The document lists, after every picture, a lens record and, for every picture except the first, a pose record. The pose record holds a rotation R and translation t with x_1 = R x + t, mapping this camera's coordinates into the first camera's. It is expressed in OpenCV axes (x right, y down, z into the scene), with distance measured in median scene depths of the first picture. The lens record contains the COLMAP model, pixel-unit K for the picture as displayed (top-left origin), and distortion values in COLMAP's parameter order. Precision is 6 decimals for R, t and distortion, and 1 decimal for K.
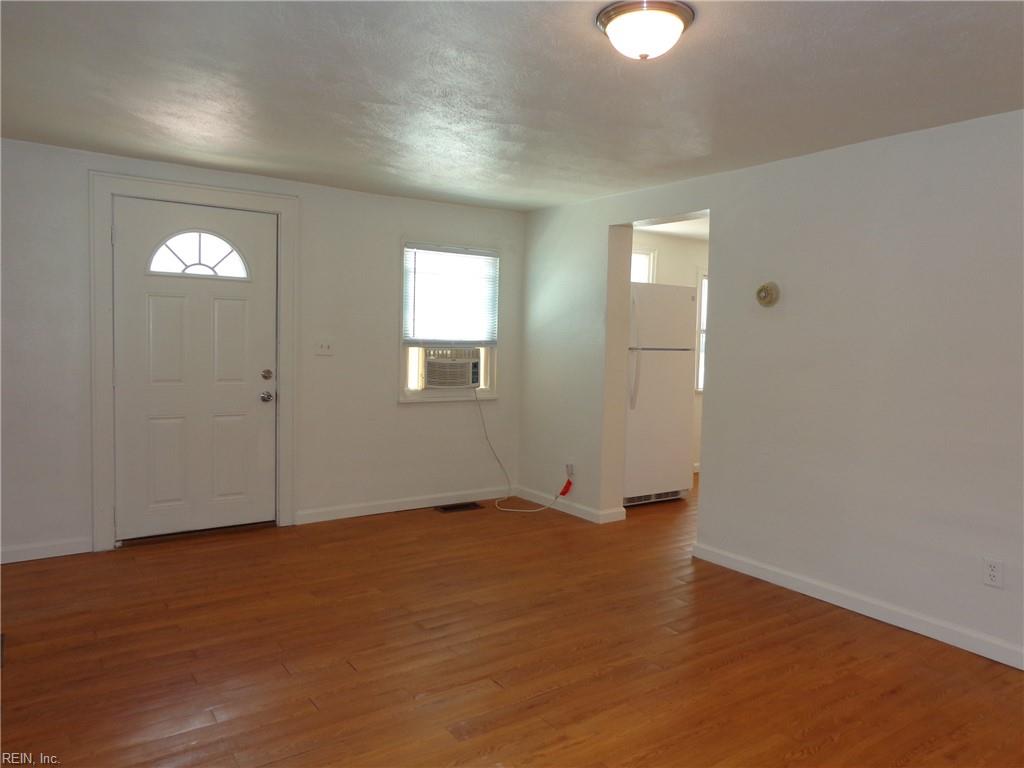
lens RADIAL K [[719.3, 0, 514.0], [0, 719.3, 379.6], [0, 0, 1]] dist [-0.000954, -0.003665]
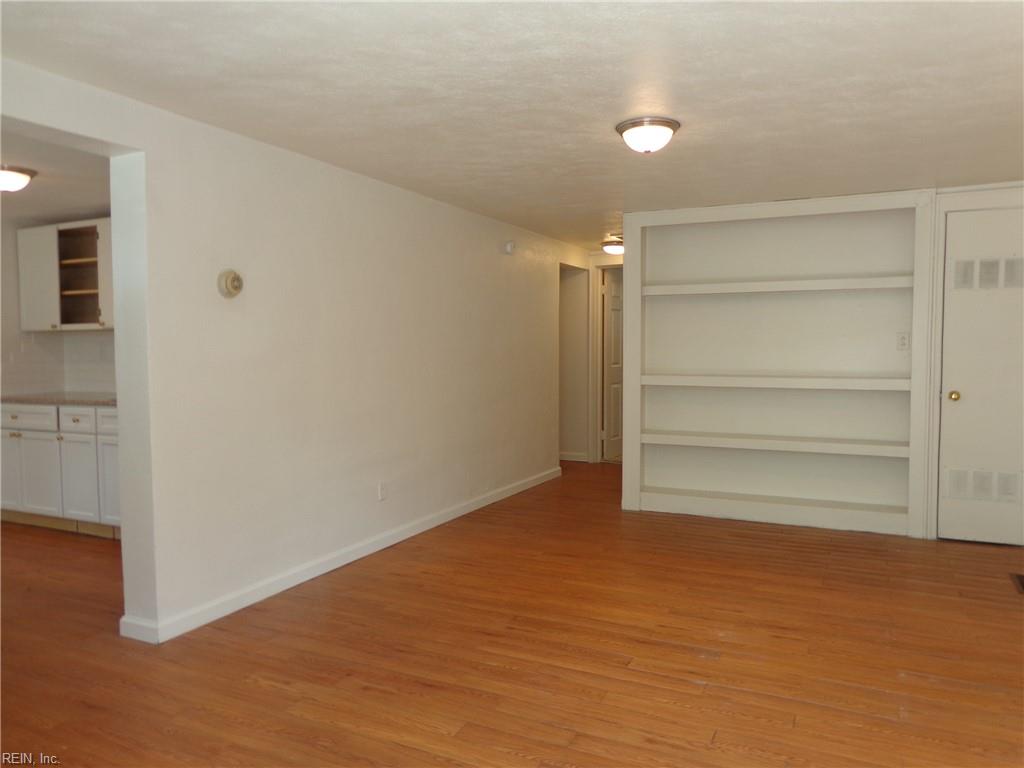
lens RADIAL K [[719.3, 0, 514.0], [0, 719.3, 379.6], [0, 0, 1]] dist [-0.000954, -0.003665]
pose [[-0.499060, -0.054640, 0.864843, -0.807513], [0.047112, 0.994823, 0.090038, -0.089449], [-0.865286, 0.085679, -0.493902, 1.596963]]
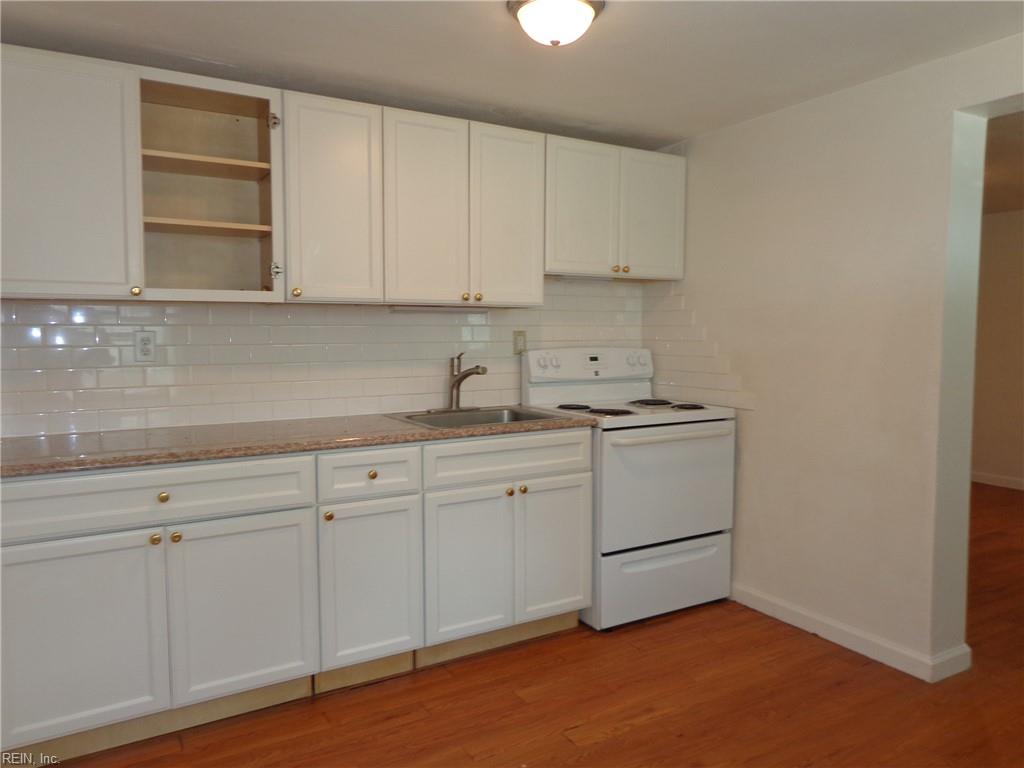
lens RADIAL K [[719.3, 0, 514.0], [0, 719.3, 379.6], [0, 0, 1]] dist [-0.000954, -0.003665]
pose [[-0.998058, -0.019716, 0.059096, 0.187549], [-0.012419, 0.992527, 0.121388, -0.106987], [-0.061047, 0.120419, -0.990844, 2.128369]]
